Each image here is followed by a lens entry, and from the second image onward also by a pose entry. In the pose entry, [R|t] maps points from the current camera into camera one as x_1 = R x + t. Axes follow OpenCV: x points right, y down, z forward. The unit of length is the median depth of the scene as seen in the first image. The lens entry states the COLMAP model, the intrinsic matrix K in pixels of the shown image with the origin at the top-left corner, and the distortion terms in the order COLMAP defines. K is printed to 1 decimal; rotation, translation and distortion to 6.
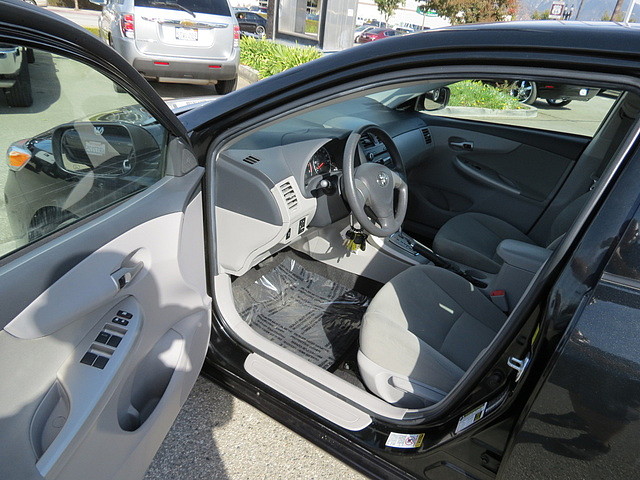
lens RADIAL K [[454.3, 0, 319.5], [0, 454.3, 237.6], [0, 0, 1]] dist [-0.004880, 0.007710]
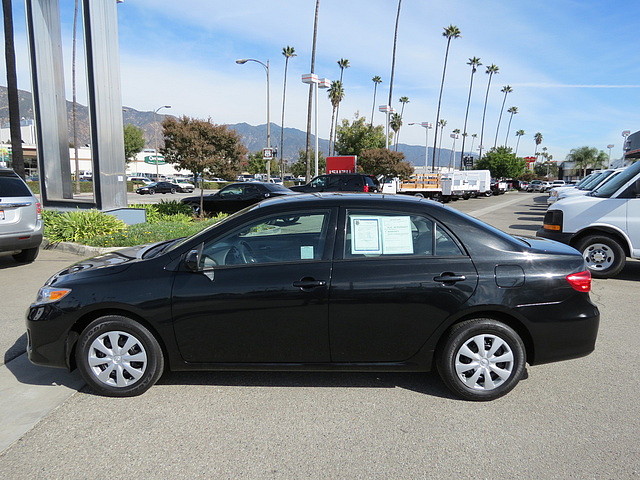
lens RADIAL K [[454.3, 0, 318.6], [0, 454.3, 241.1], [0, 0, 1]] dist [-0.004880, 0.007710]
pose [[0.847638, -0.179827, 0.499171, -0.116444], [0.310729, 0.930840, -0.192311, 0.054345], [-0.430066, 0.318118, 0.844893, -0.190251]]
